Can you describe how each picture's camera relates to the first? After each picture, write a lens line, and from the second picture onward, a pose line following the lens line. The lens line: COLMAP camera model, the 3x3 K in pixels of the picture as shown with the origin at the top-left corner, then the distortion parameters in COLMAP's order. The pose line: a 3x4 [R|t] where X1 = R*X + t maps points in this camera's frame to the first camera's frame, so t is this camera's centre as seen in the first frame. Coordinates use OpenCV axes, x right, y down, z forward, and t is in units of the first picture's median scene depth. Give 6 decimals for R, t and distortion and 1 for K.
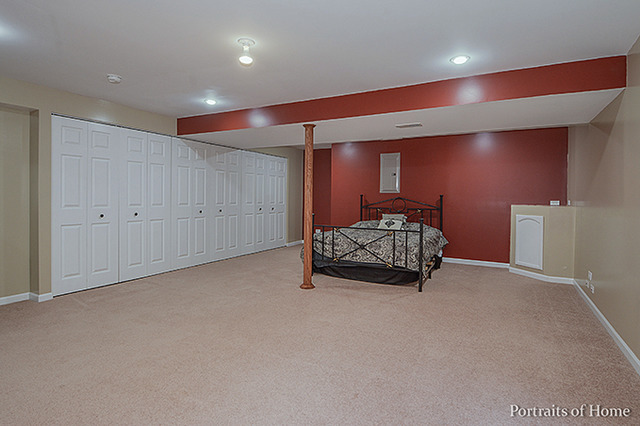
lens RADIAL K [[336.0, 0, 319.7], [0, 336.0, 204.0], [0, 0, 1]] dist [0.045775, -0.049601]
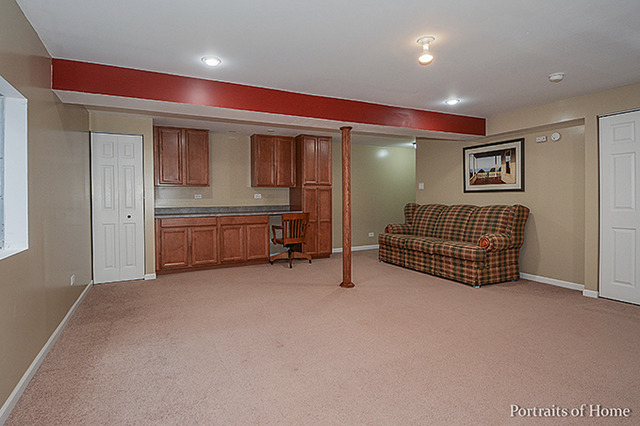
lens RADIAL K [[336.0, 0, 319.7], [0, 336.0, 204.0], [0, 0, 1]] dist [0.045775, -0.049601]
pose [[-0.545693, 0.008814, -0.837939, 0.441631], [-0.015045, 0.999680, 0.020313, -0.010705], [0.837850, 0.023692, -0.545386, 0.716268]]
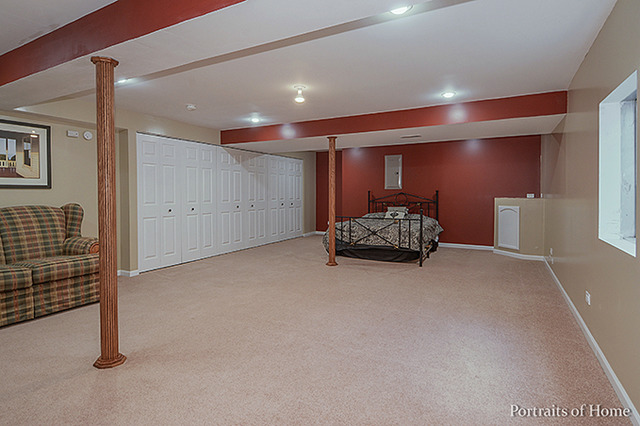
lens RADIAL K [[336.0, 0, 319.7], [0, 336.0, 204.0], [0, 0, 1]] dist [0.045775, -0.049601]
pose [[0.999881, -0.013501, 0.007505, -0.077476], [0.013400, 0.999822, 0.013268, 0.000473], [-0.007683, -0.013166, 0.999884, -0.229407]]
